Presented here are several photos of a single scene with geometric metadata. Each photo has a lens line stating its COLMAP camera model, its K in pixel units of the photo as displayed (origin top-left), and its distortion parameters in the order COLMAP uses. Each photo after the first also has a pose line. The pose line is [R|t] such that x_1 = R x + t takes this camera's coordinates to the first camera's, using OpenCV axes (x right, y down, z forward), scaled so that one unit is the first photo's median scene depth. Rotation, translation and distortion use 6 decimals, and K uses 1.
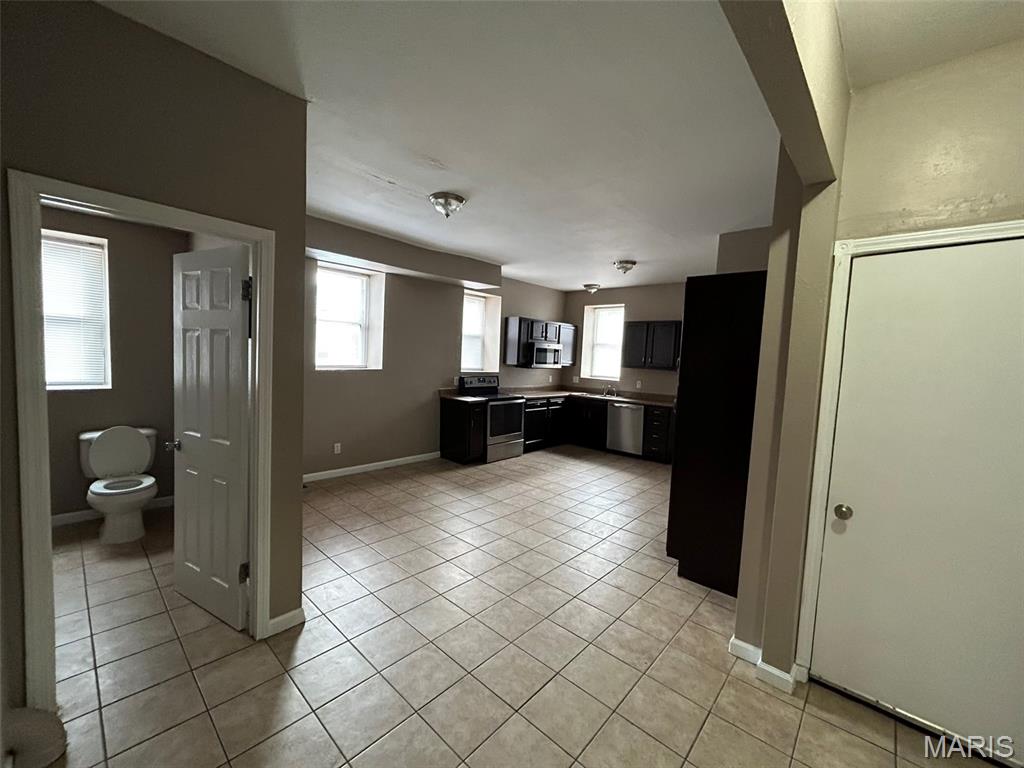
lens RADIAL K [[412.3, 0, 510.9], [0, 412.3, 384.5], [0, 0, 1]] dist [-0.003626, -0.000060]
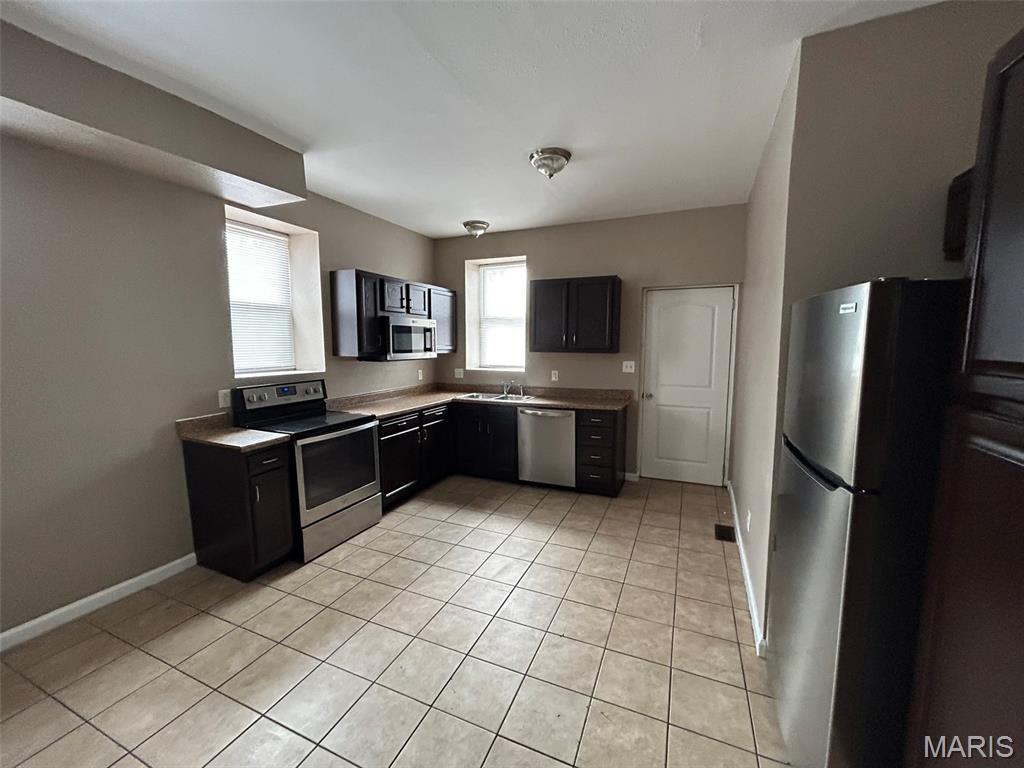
lens RADIAL K [[412.3, 0, 512.2], [0, 412.3, 386.5], [0, 0, 1]] dist [-0.003626, -0.000060]
pose [[0.945348, -0.077634, 0.316687, 0.031045], [0.064057, 0.996534, 0.053076, -0.024057], [-0.319710, -0.029889, 0.947044, 0.403132]]
